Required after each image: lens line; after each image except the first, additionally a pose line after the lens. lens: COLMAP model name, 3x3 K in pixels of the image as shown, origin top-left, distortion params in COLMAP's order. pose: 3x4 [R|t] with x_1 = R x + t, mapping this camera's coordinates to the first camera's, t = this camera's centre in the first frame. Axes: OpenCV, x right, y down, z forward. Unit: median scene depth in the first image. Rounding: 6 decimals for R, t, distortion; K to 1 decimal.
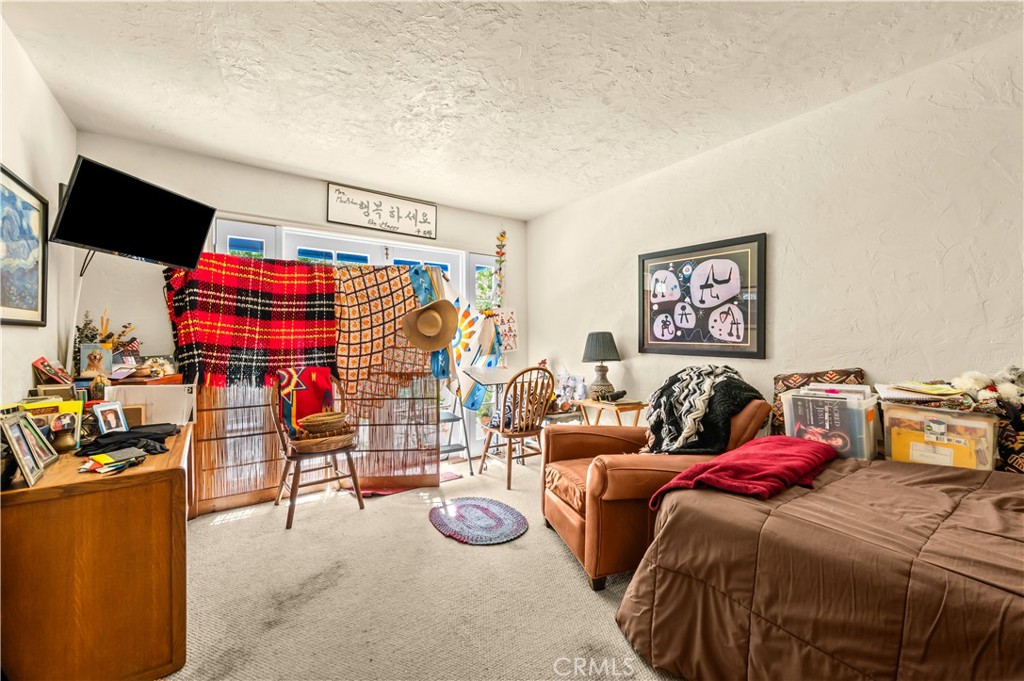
lens RADIAL K [[415.3, 0, 515.2], [0, 415.3, 338.9], [0, 0, 1]] dist [-0.001034, -0.000079]
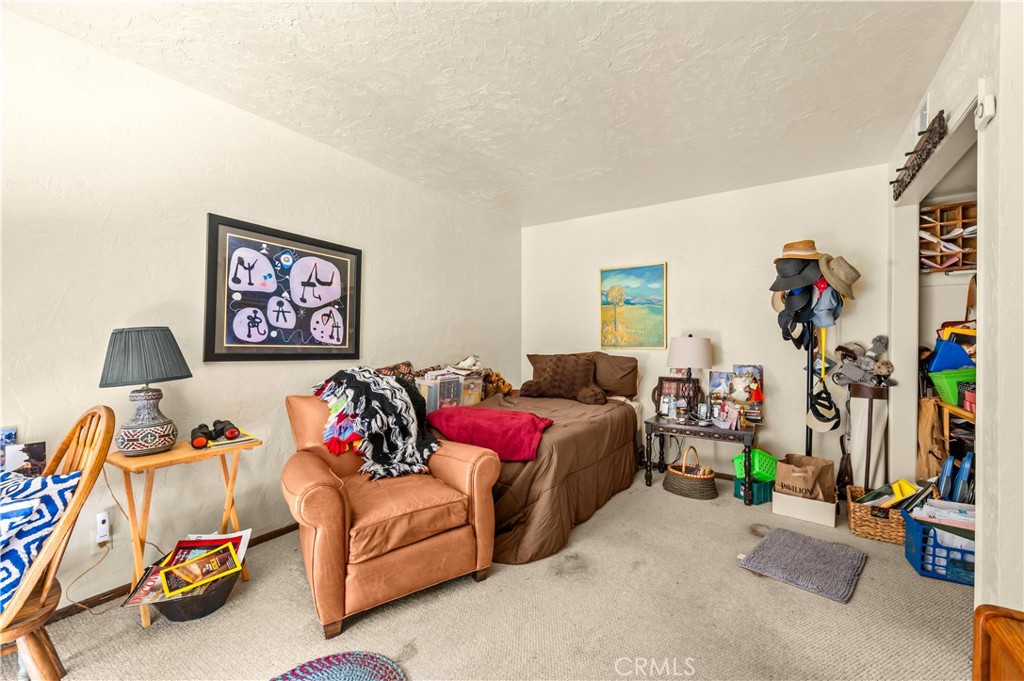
lens RADIAL K [[415.3, 0, 512.2], [0, 415.3, 341.5], [0, 0, 1]] dist [-0.001034, -0.000079]
pose [[-0.356083, -0.000478, 0.934454, -0.545950], [-0.007999, 0.999965, -0.002536, -0.000662], [-0.934420, -0.008377, -0.356074, 0.877344]]
